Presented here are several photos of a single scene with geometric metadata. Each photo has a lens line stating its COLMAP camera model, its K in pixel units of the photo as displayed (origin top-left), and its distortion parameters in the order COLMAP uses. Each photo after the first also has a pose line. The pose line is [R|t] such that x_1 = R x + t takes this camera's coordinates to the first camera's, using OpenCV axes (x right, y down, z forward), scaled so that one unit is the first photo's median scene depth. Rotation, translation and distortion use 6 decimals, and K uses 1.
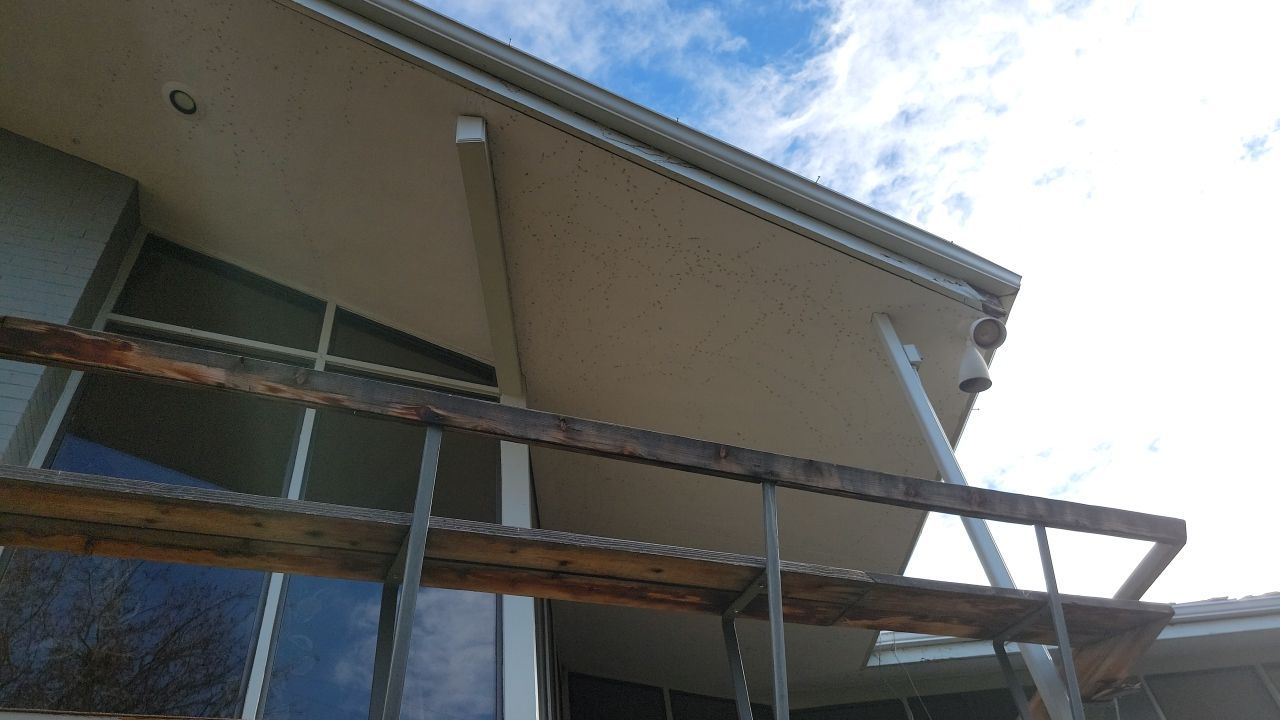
lens RADIAL K [[887.5, 0, 637.2], [0, 887.5, 346.5], [0, 0, 1]] dist [0.079934, -0.048280]
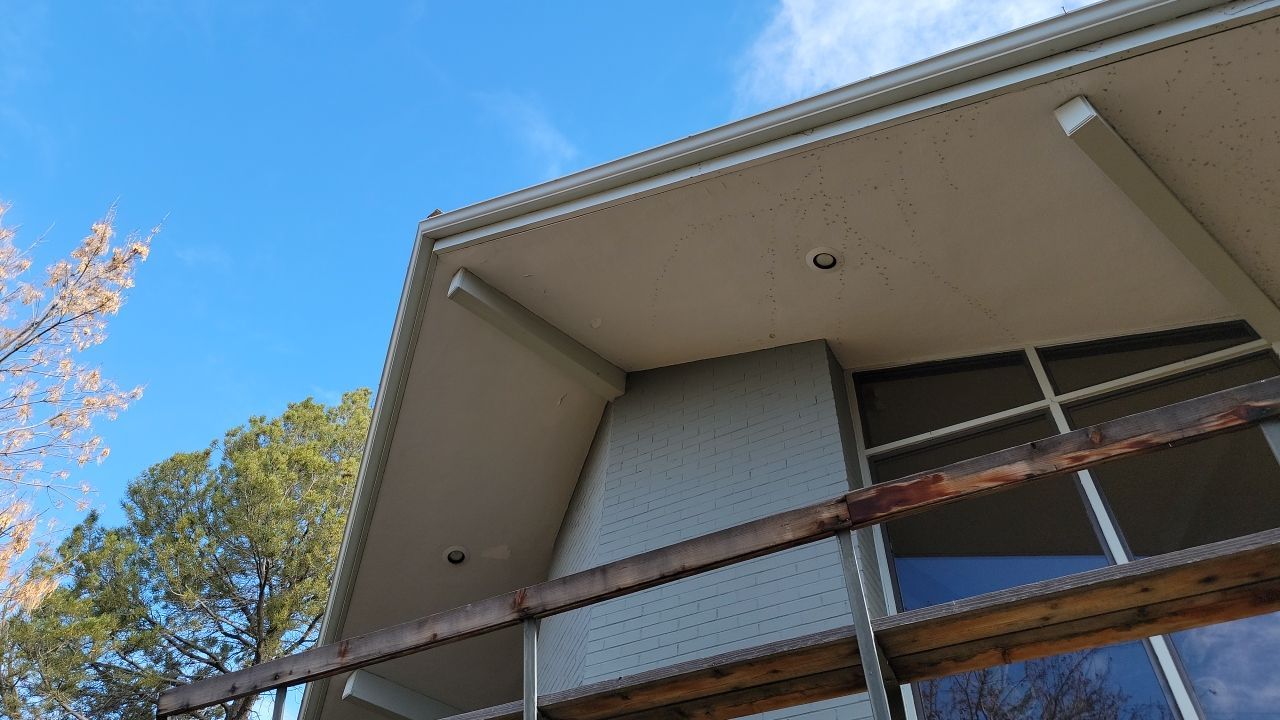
lens RADIAL K [[887.5, 0, 637.2], [0, 887.5, 346.5], [0, 0, 1]] dist [0.079934, -0.048280]
pose [[0.637298, -0.491313, -0.593686, -0.059534], [0.458063, 0.861046, -0.220858, -0.059347], [0.619702, -0.131193, 0.773795, -0.055008]]
